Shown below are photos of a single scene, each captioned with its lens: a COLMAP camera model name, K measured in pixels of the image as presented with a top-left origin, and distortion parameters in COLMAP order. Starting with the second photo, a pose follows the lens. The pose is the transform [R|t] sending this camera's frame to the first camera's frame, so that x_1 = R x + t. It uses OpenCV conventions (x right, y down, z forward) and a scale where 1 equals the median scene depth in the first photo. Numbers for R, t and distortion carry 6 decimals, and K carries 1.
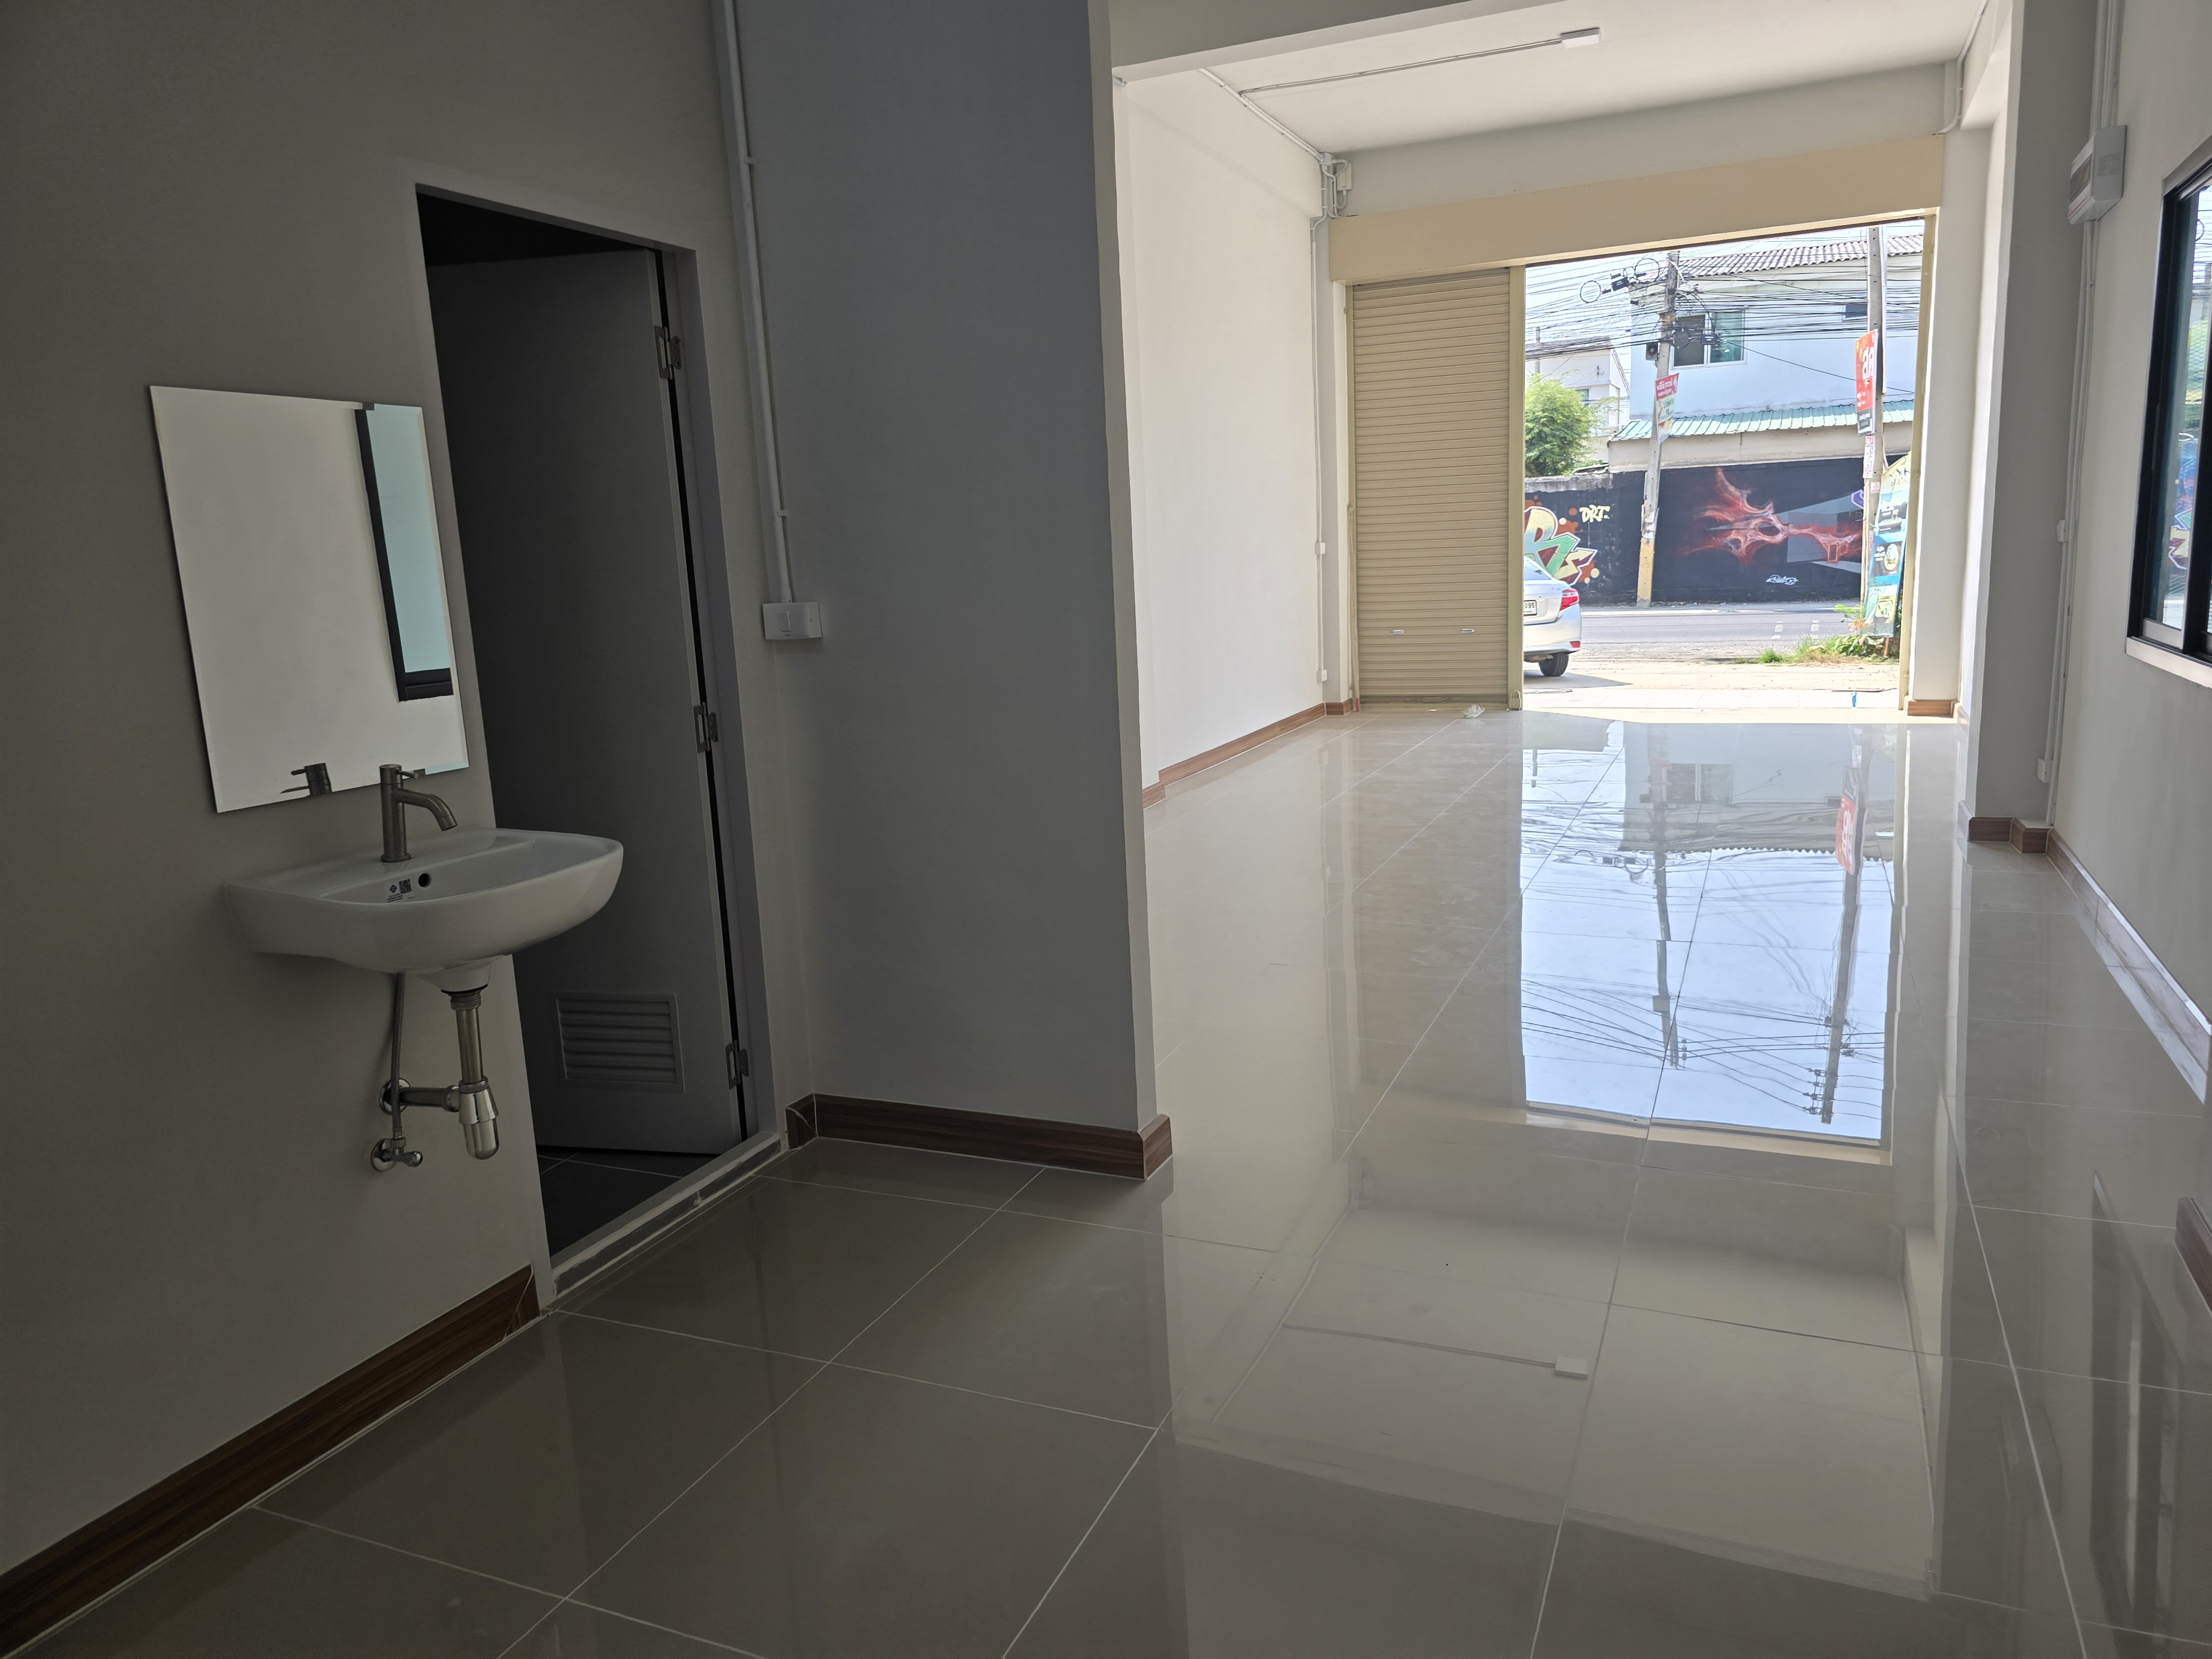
lens RADIAL K [[1498.0, 0, 1111.3], [0, 1498.0, 817.2], [0, 0, 1]] dist [0.055660, -0.072514]
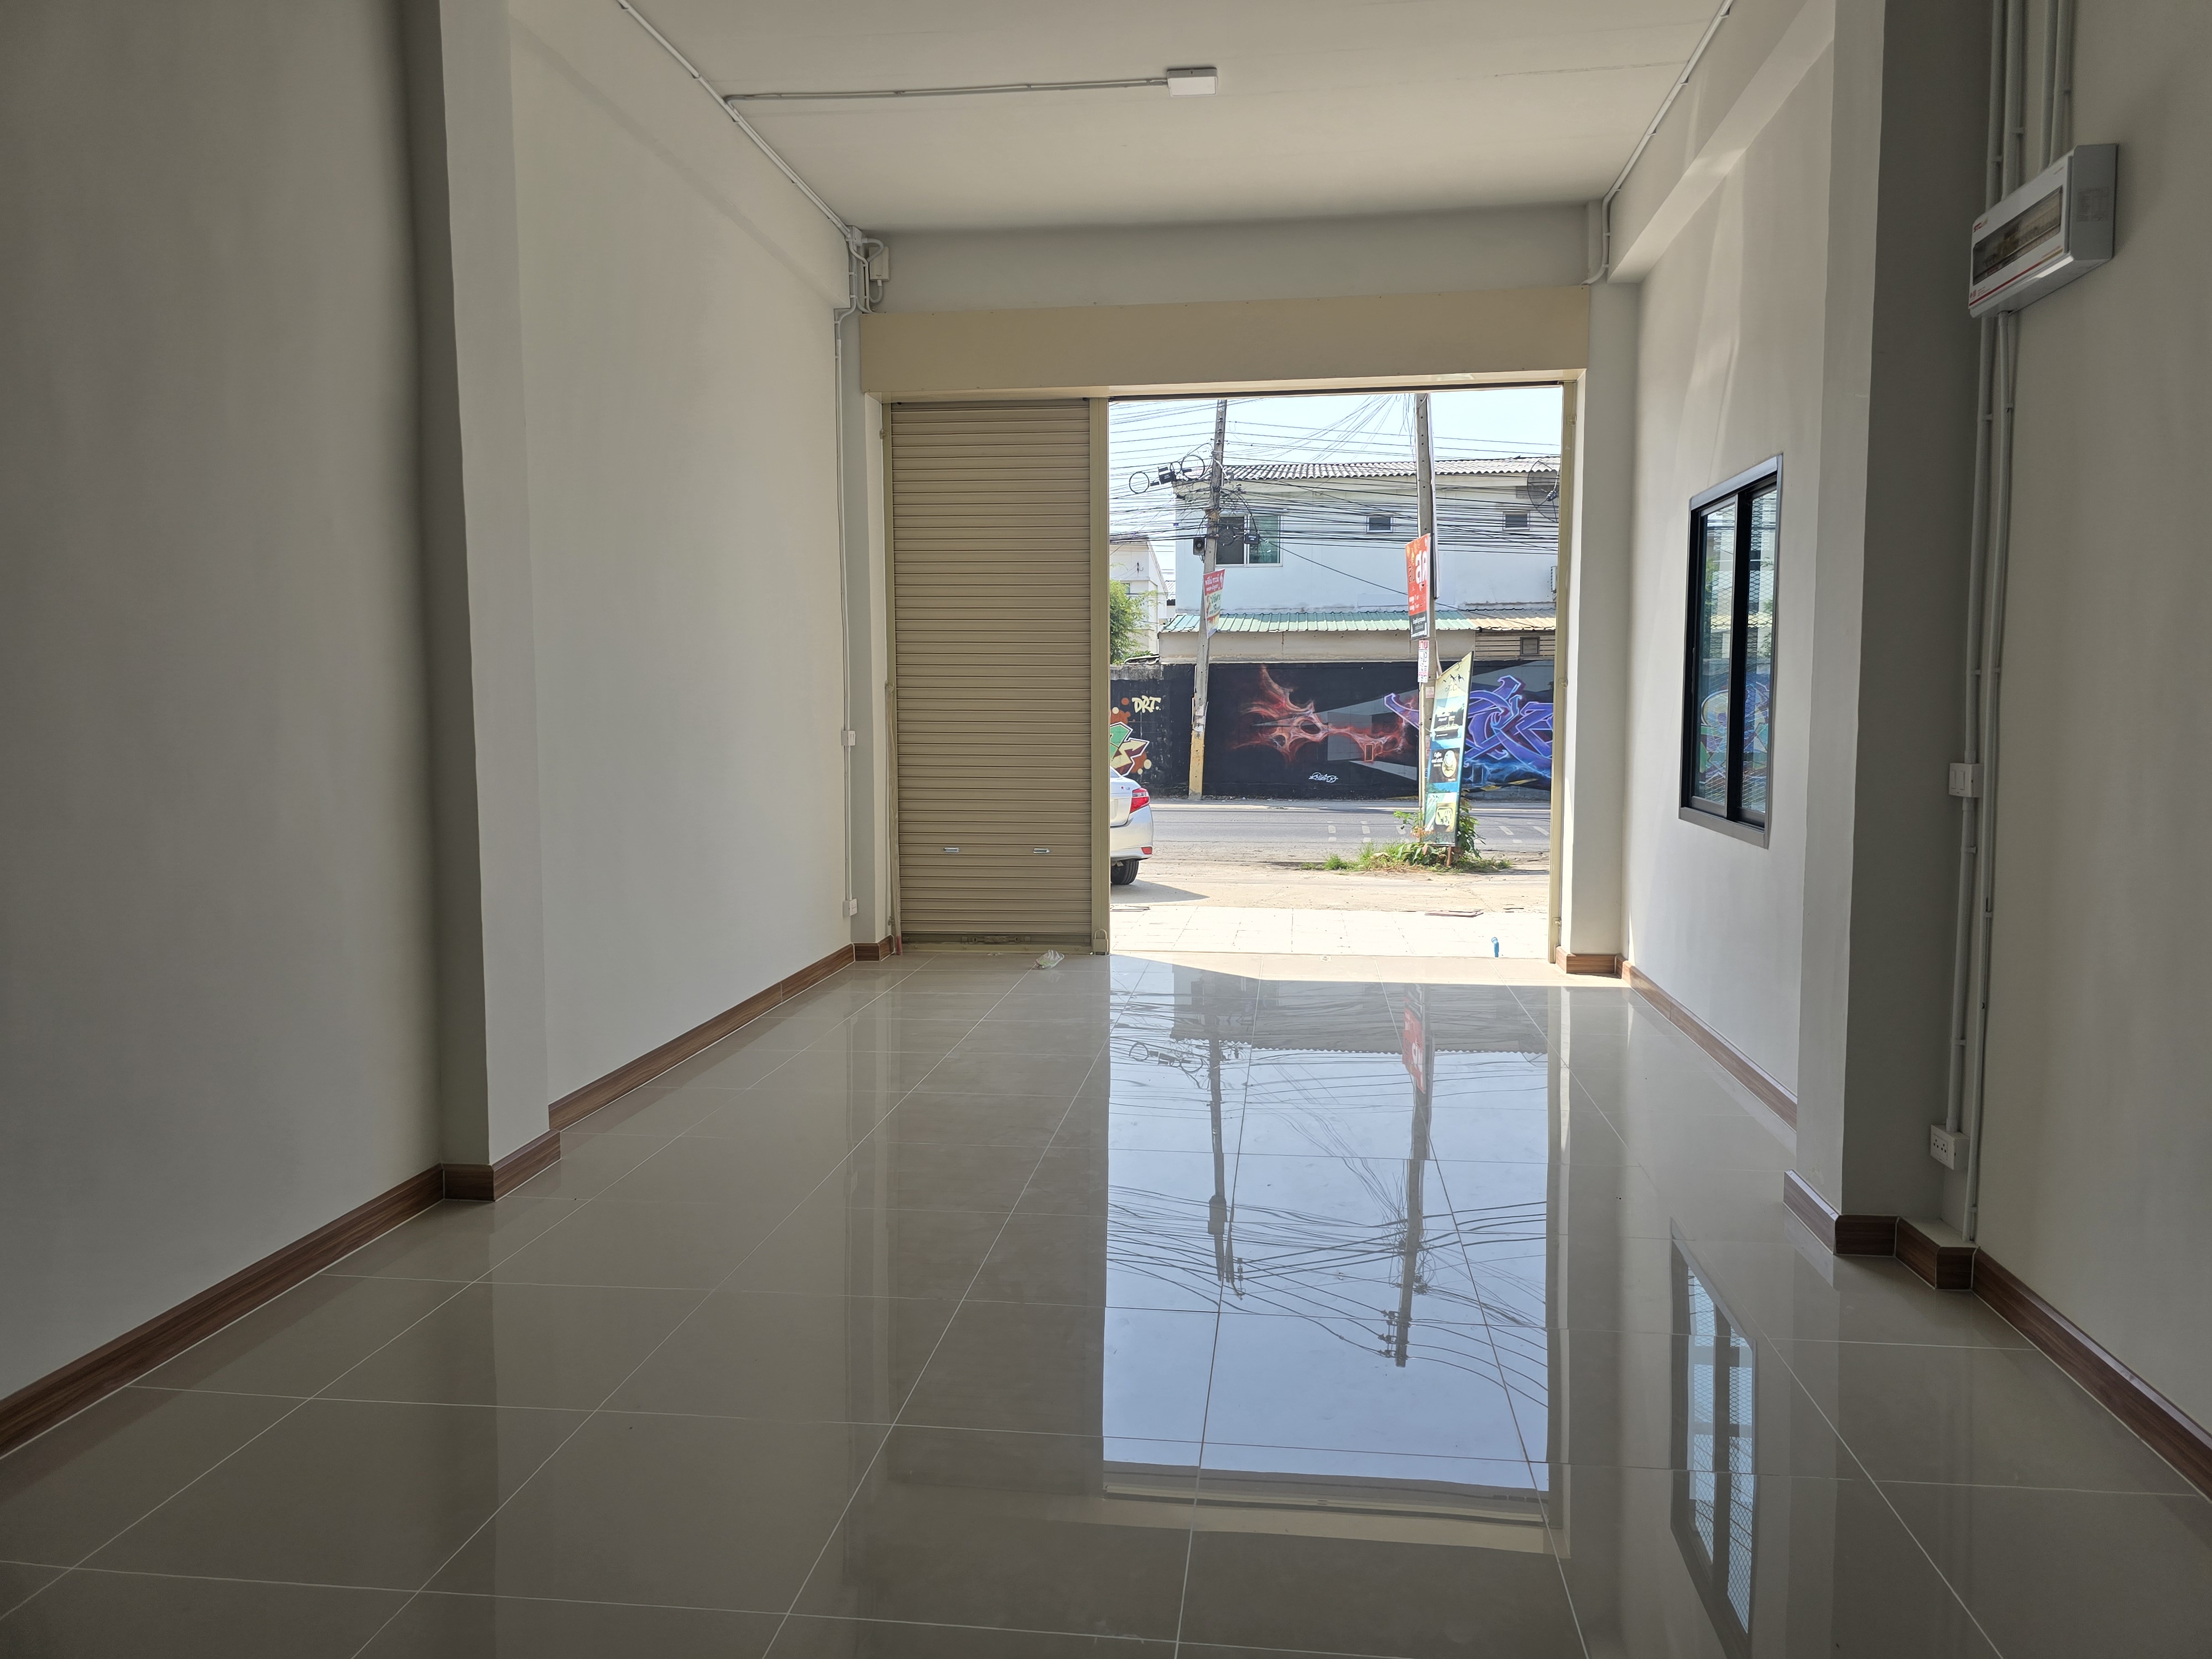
lens RADIAL K [[1498.0, 0, 1111.3], [0, 1498.0, 817.2], [0, 0, 1]] dist [0.055660, -0.072514]
pose [[0.956118, 0.021128, 0.292221, 0.026586], [0.012394, 0.993587, -0.112388, -0.031046], [-0.292721, 0.111078, 0.949724, 0.145955]]
